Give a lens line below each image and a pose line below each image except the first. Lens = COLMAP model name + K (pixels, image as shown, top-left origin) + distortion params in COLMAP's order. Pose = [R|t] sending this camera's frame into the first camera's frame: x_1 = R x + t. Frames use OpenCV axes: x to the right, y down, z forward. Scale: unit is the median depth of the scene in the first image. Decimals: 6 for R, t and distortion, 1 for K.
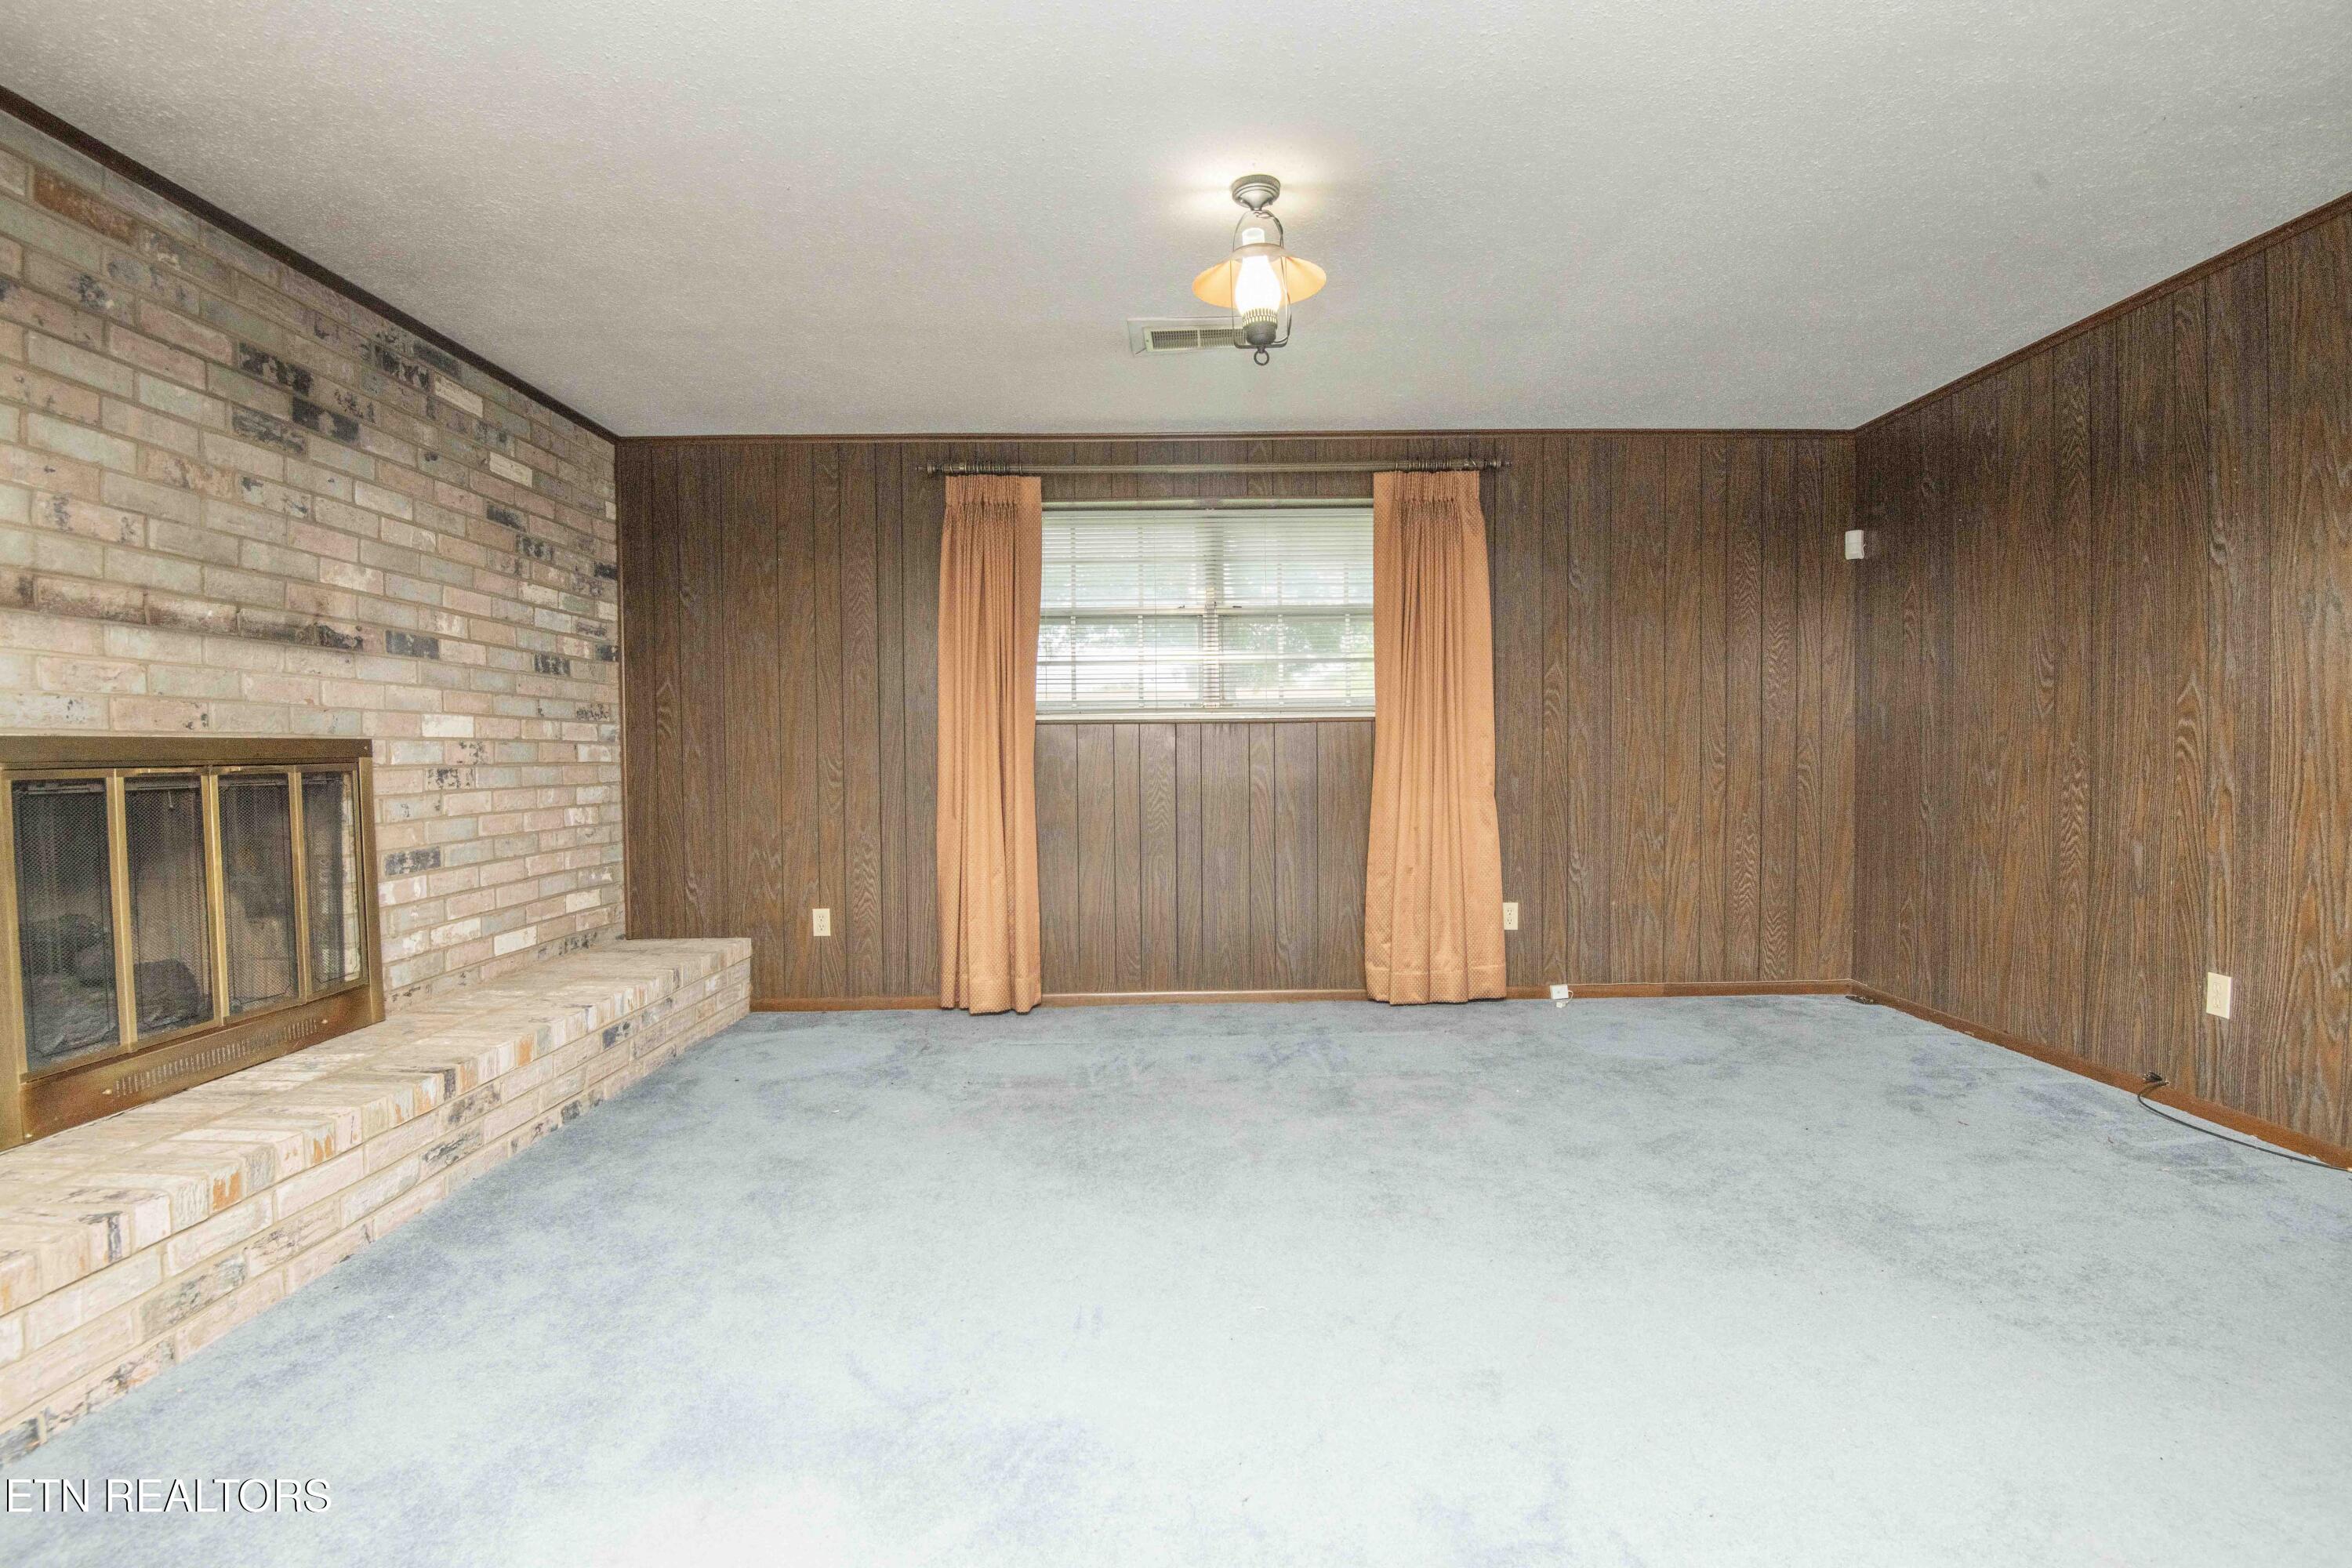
lens RADIAL K [[1090.8, 0, 1185.7], [0, 1090.8, 782.5], [0, 0, 1]] dist [-0.017263, -0.013781]
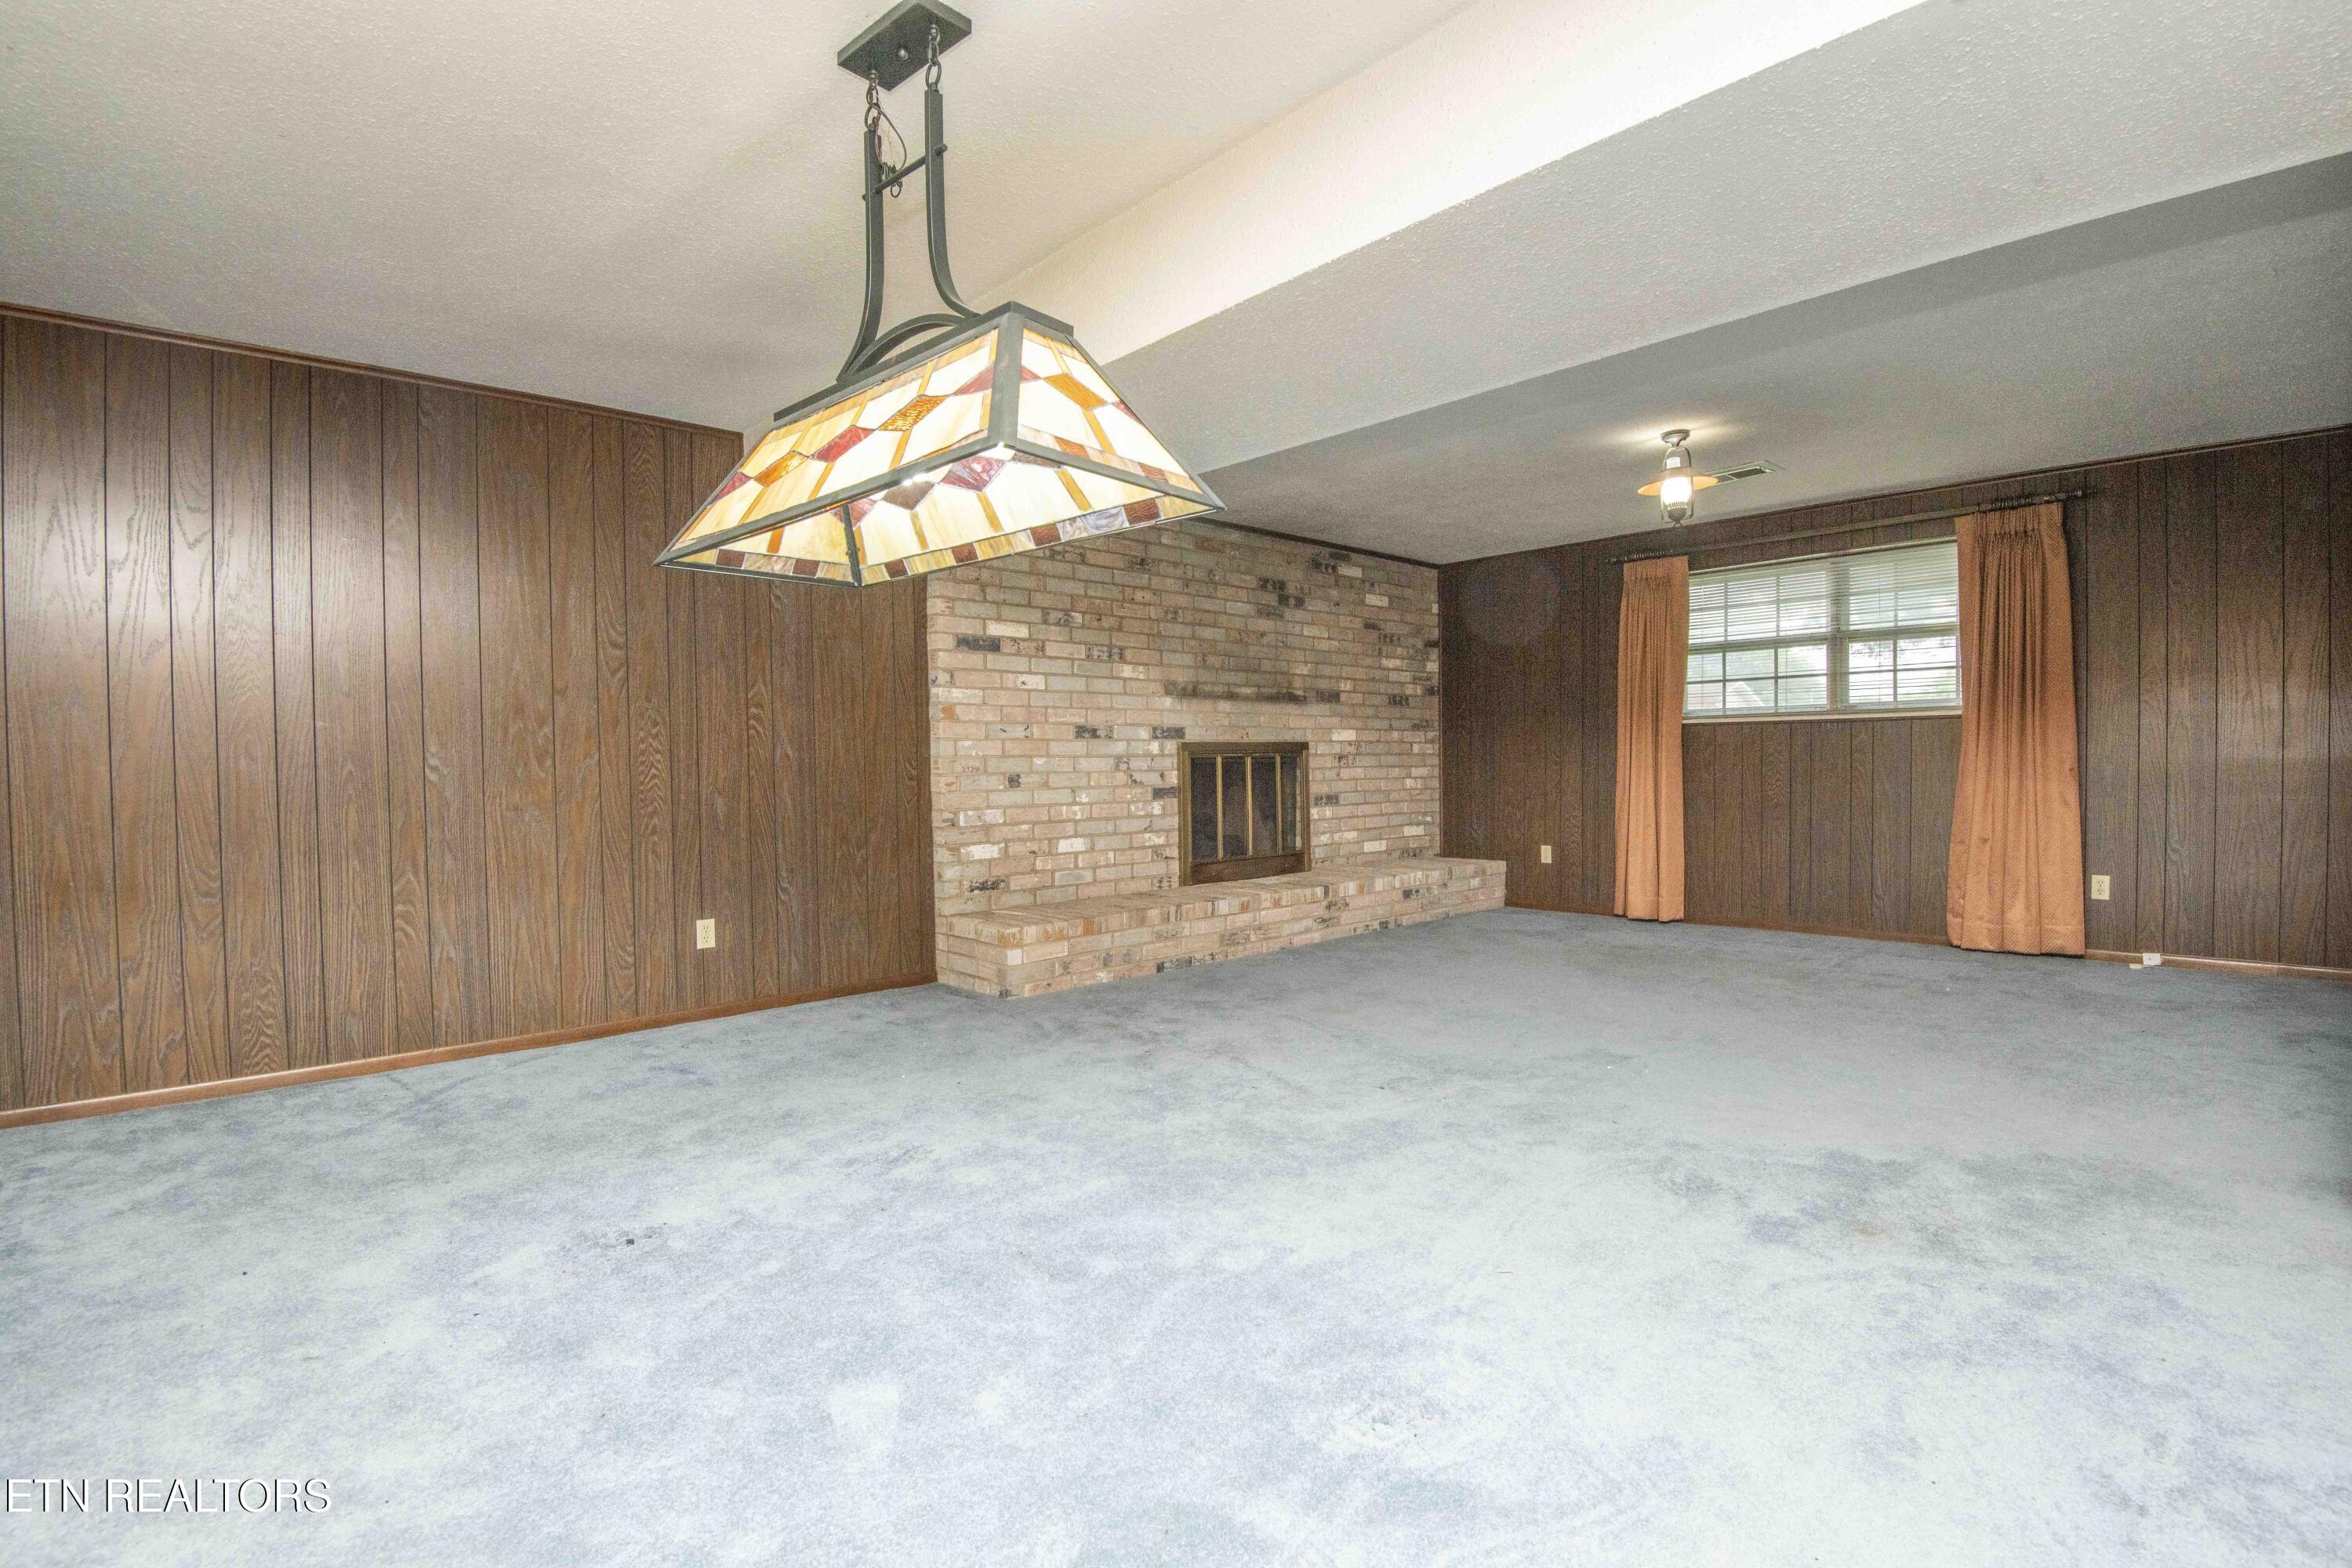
lens RADIAL K [[1090.8, 0, 1184.3], [0, 1090.8, 784.8], [0, 0, 1]] dist [-0.017263, -0.013781]
pose [[0.673466, 0.017813, -0.739003, 0.541070], [-0.014229, 0.999837, 0.011132, 0.019453], [0.739081, 0.003018, 0.673610, -0.517008]]
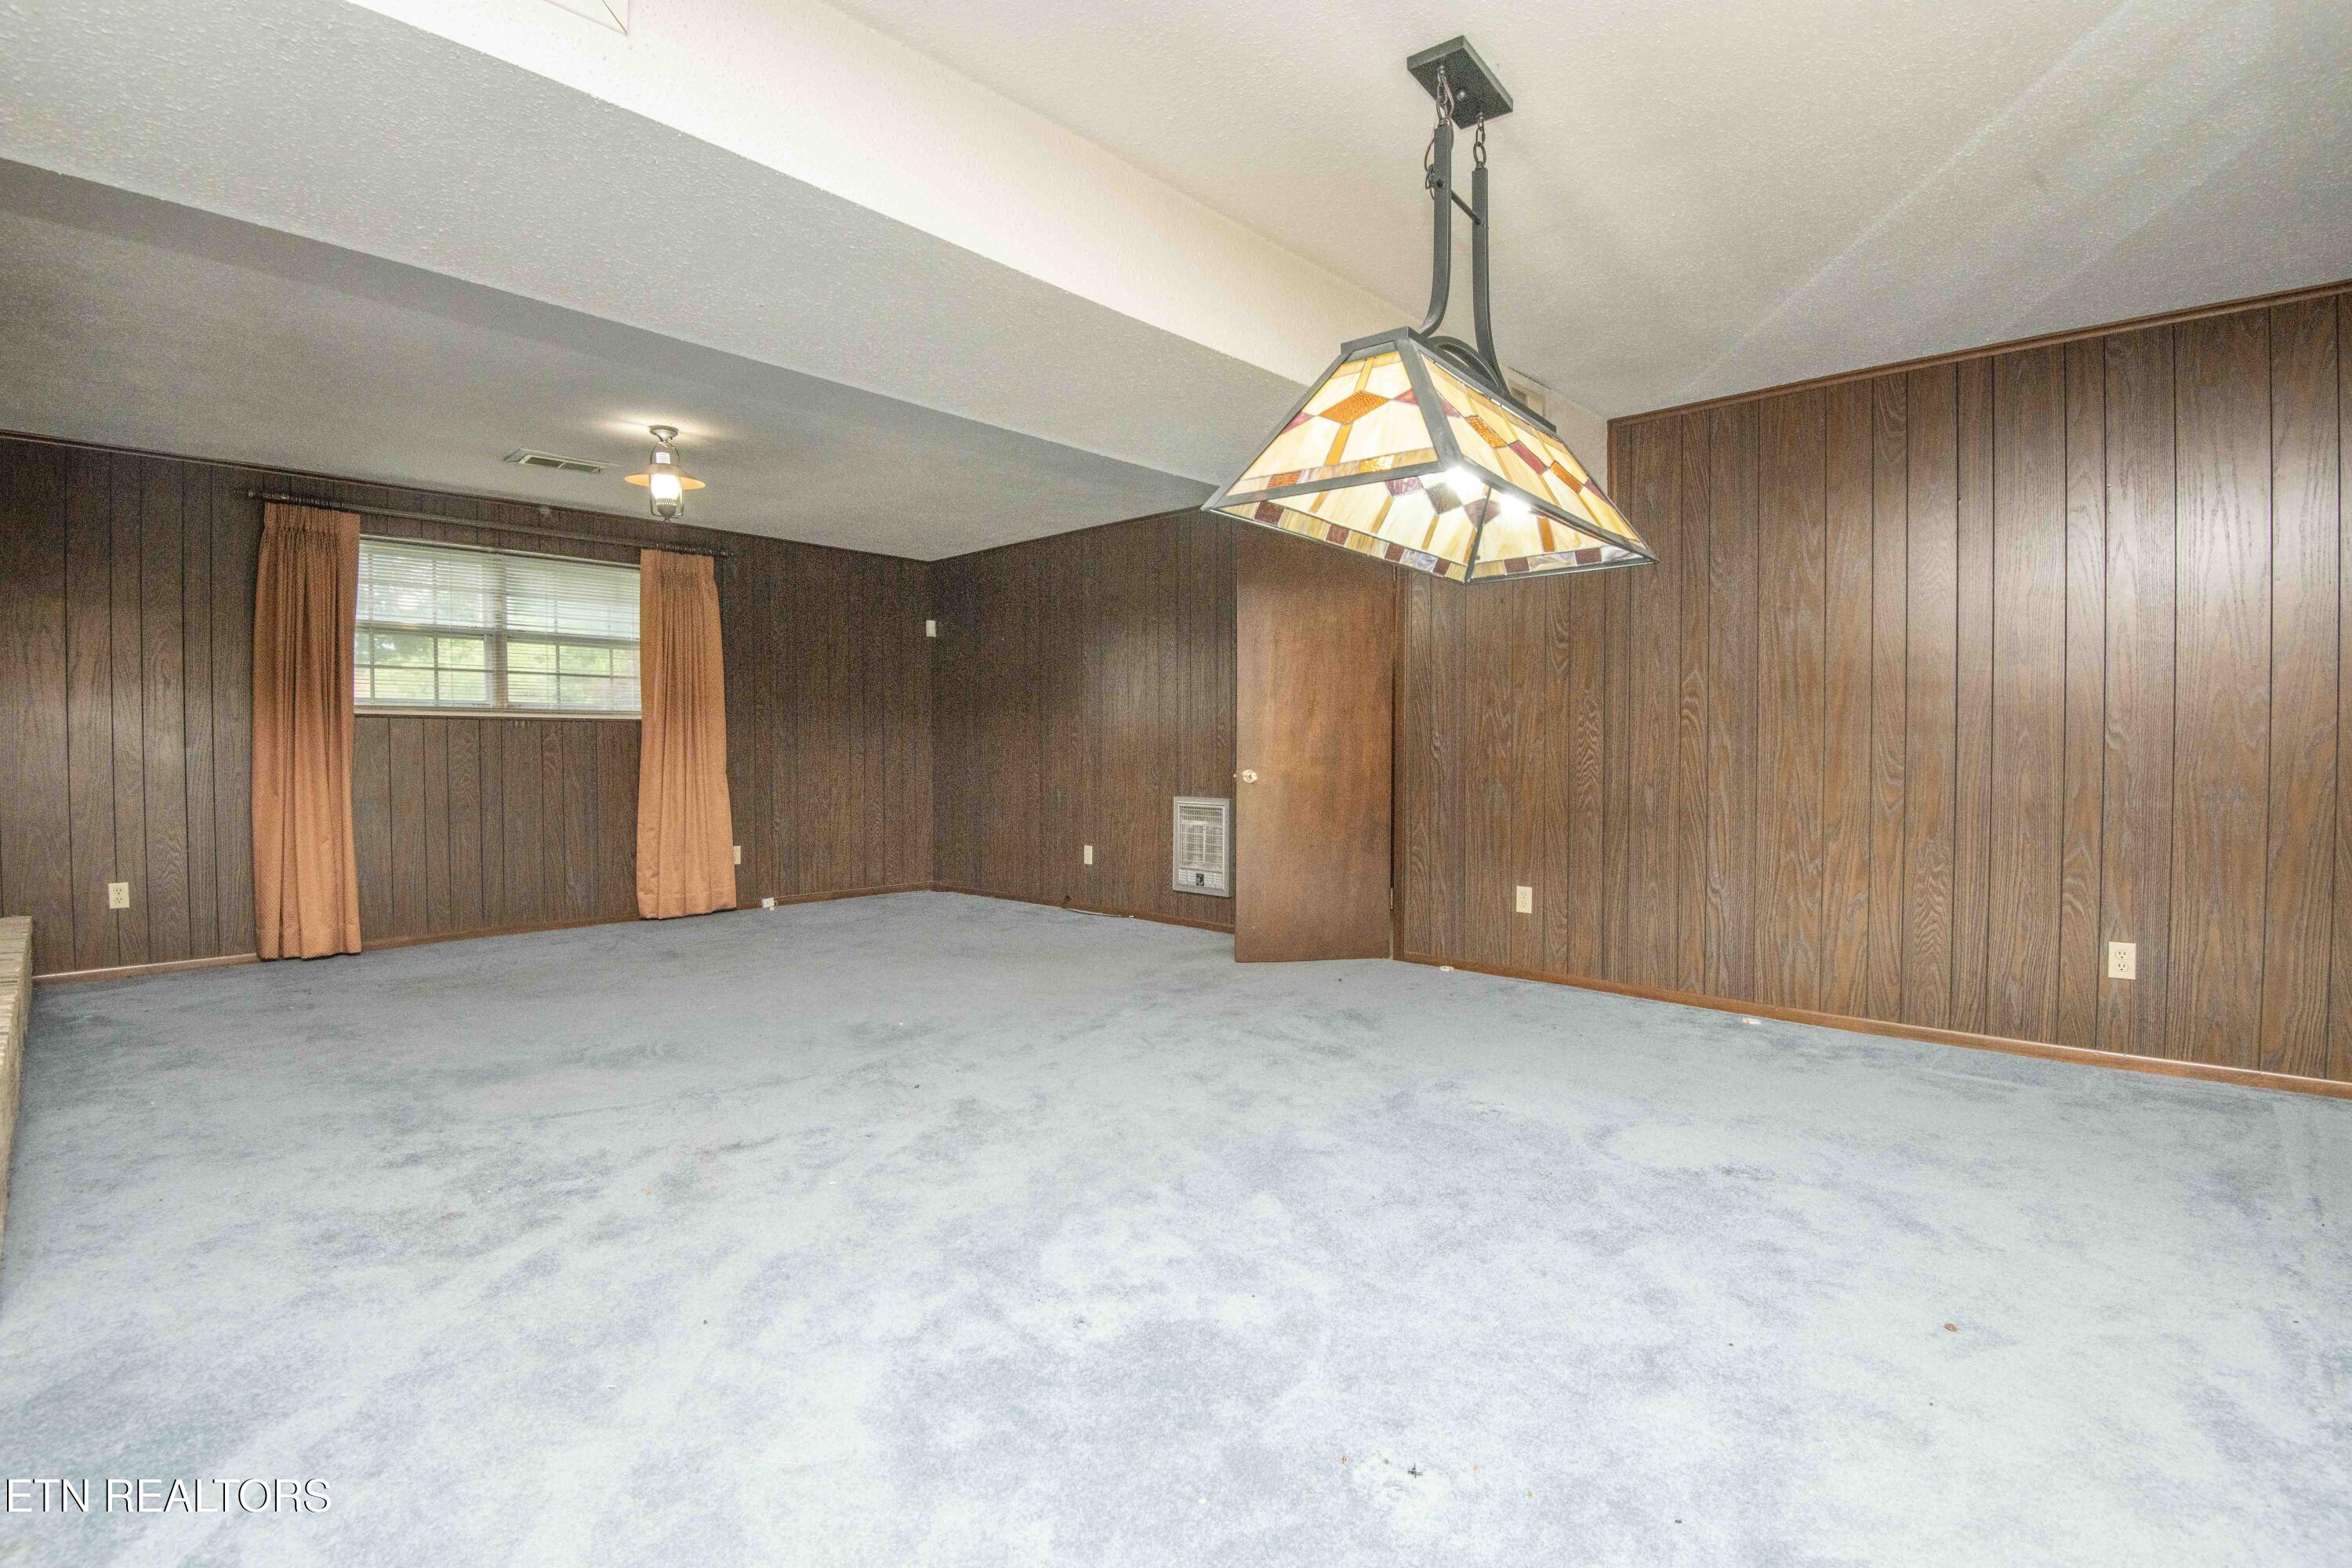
lens RADIAL K [[1090.8, 0, 1188.1], [0, 1090.8, 784.3], [0, 0, 1]] dist [-0.017263, -0.013781]
pose [[0.684354, -0.010770, 0.729070, -0.418022], [0.013179, 0.999910, 0.002400, 0.033768], [-0.729031, 0.007966, 0.684435, -0.548777]]
